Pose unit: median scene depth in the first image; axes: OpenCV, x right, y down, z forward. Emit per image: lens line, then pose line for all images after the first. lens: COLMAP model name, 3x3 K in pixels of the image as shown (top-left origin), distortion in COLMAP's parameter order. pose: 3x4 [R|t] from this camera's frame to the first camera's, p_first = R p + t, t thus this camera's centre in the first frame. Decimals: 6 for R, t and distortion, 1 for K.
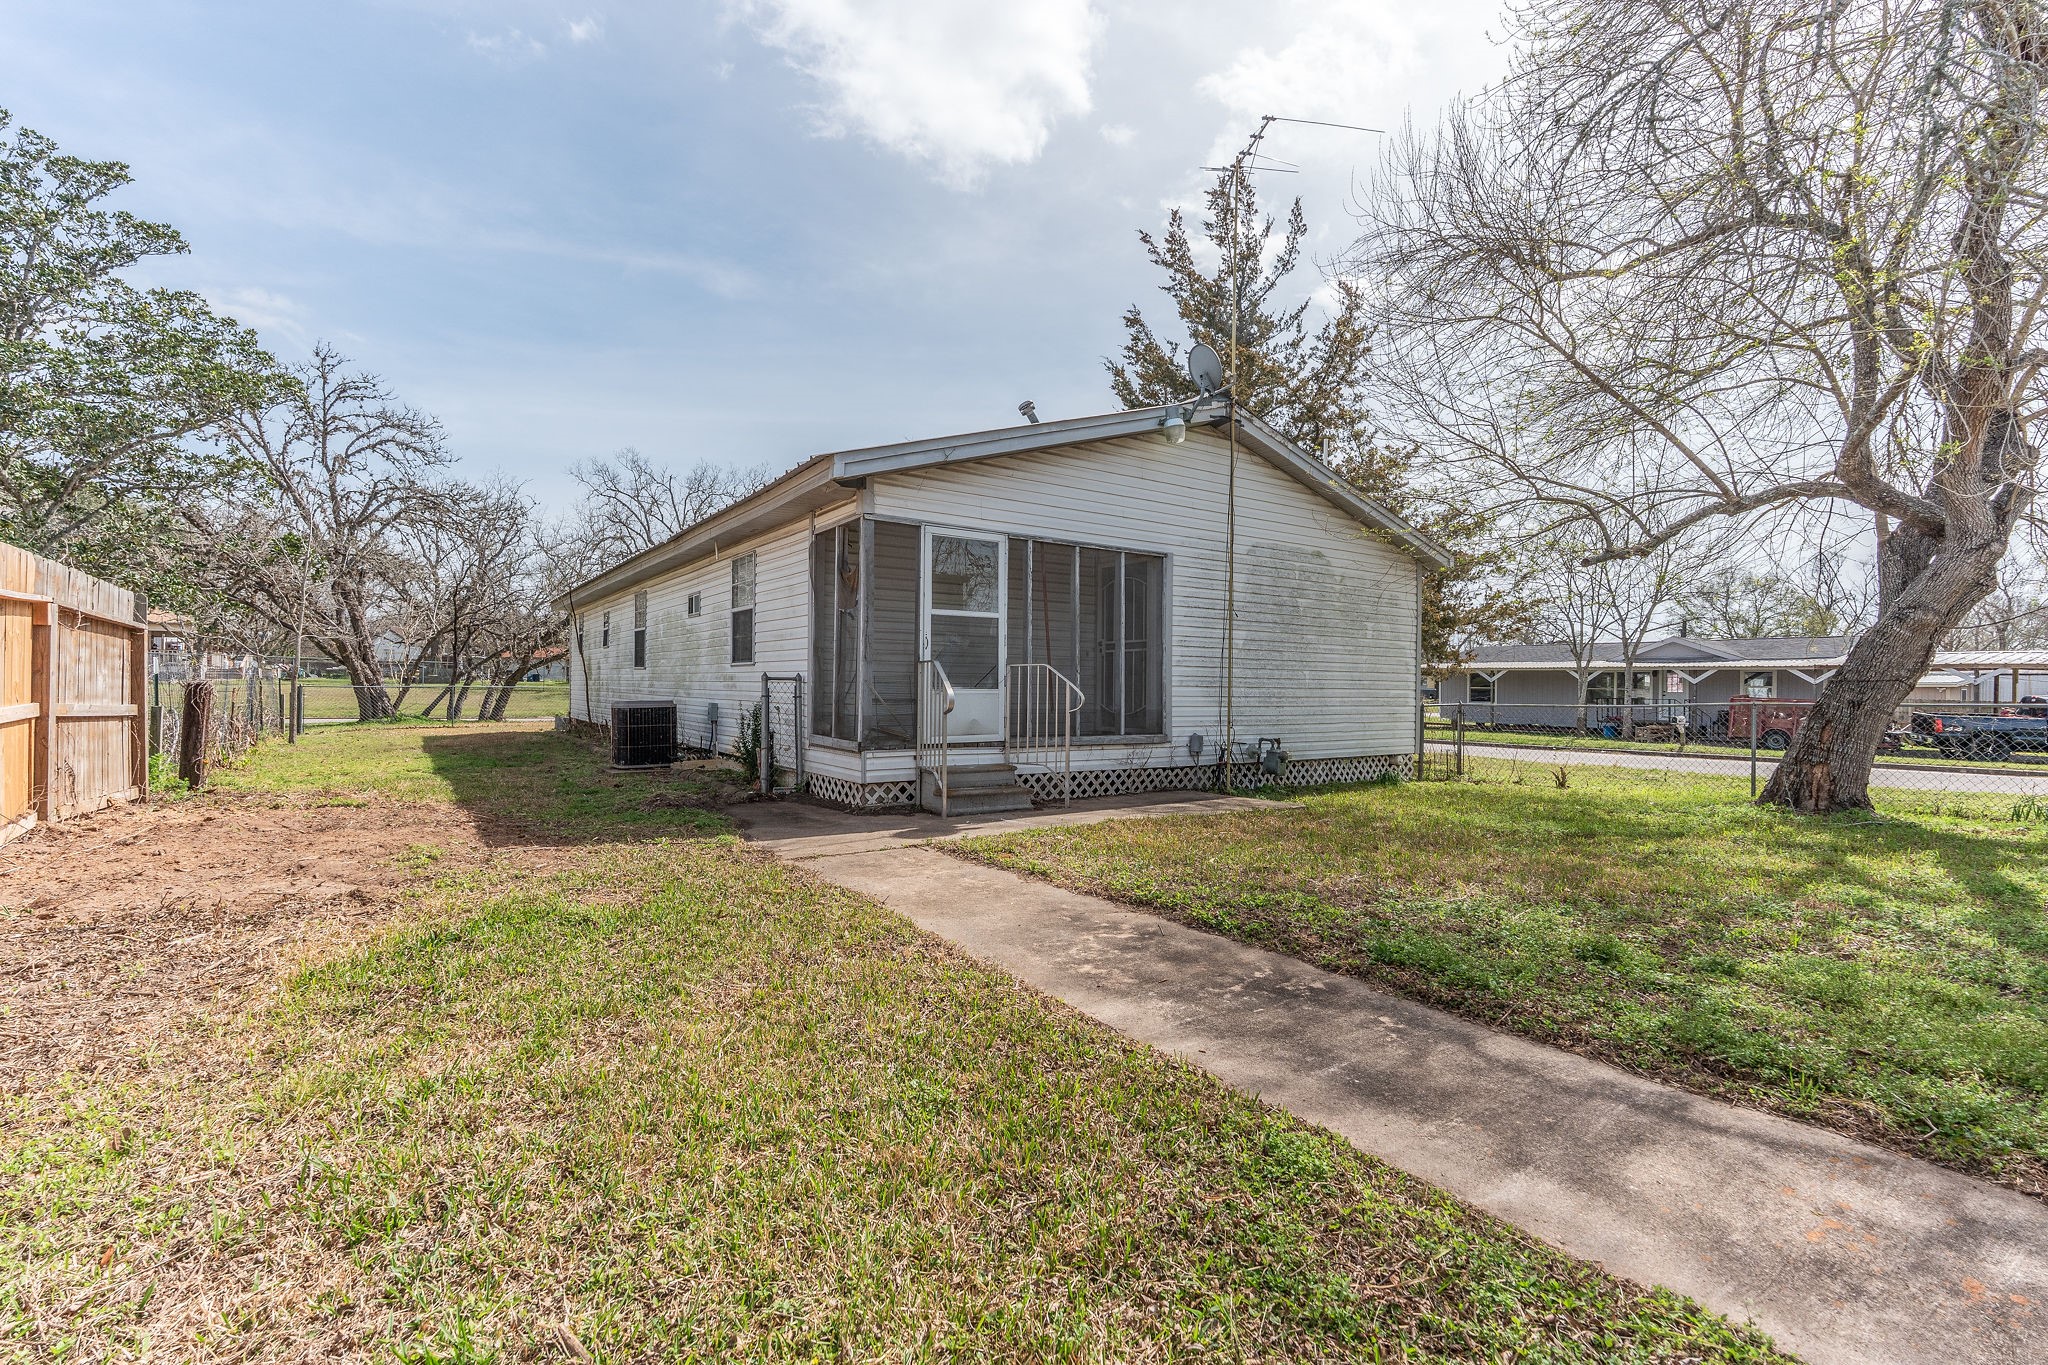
lens RADIAL K [[898.0, 0, 1033.5], [0, 898.0, 683.1], [0, 0, 1]] dist [0.003766, 0.000089]
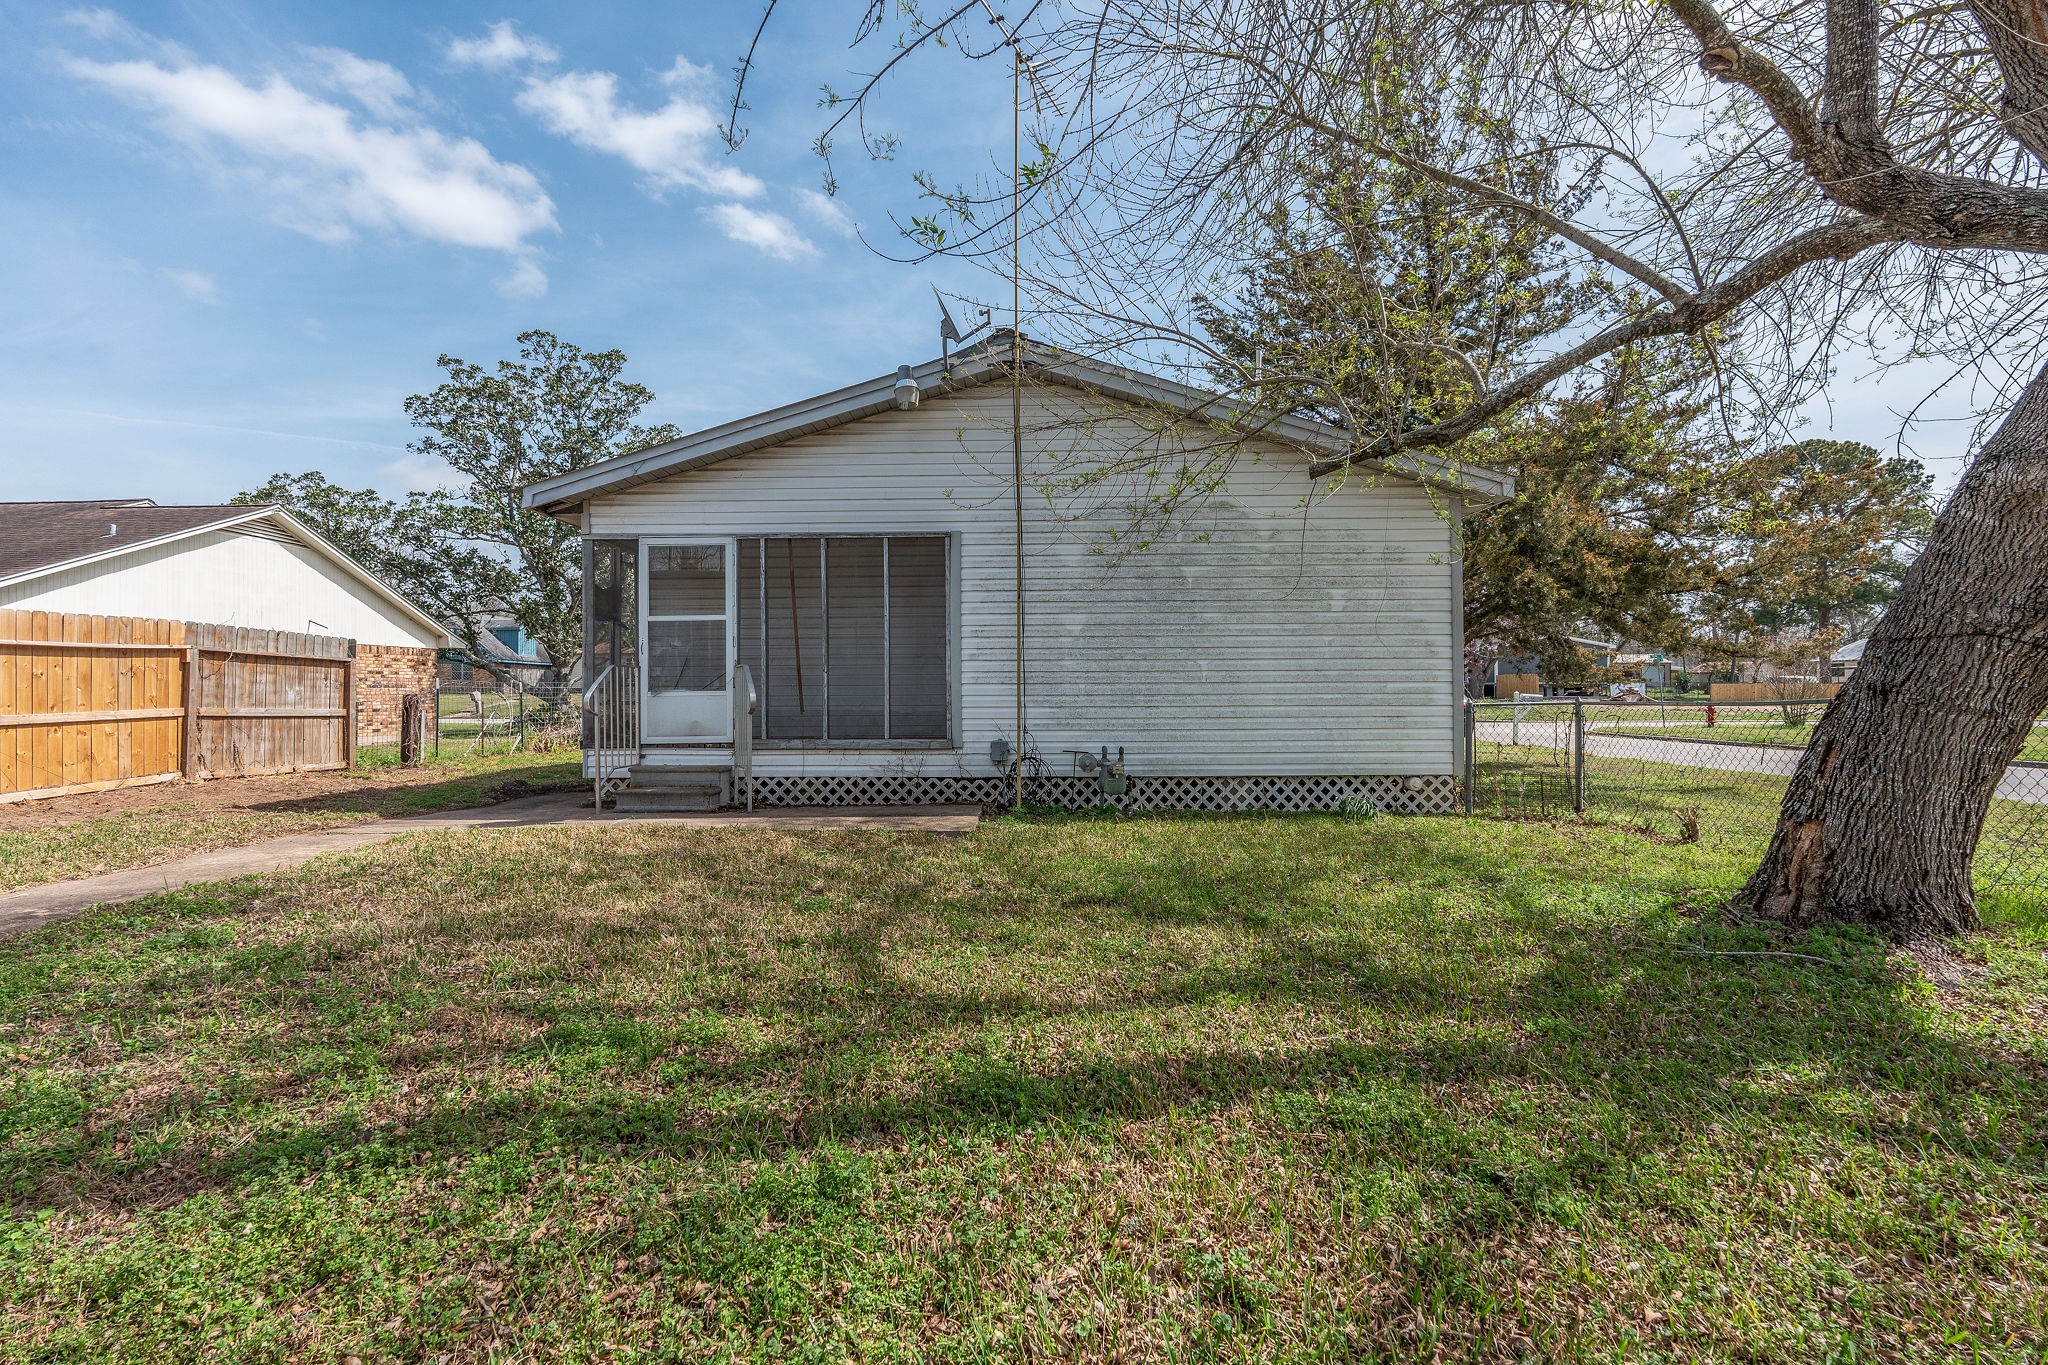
lens RADIAL K [[898.0, 0, 1023.3], [0, 898.0, 691.9], [0, 0, 1]] dist [0.003766, 0.000089]
pose [[0.807880, -0.016096, -0.589128, 0.794289], [0.017512, 0.999841, -0.003302, 0.016520], [0.589087, -0.007649, 0.808033, 0.370417]]
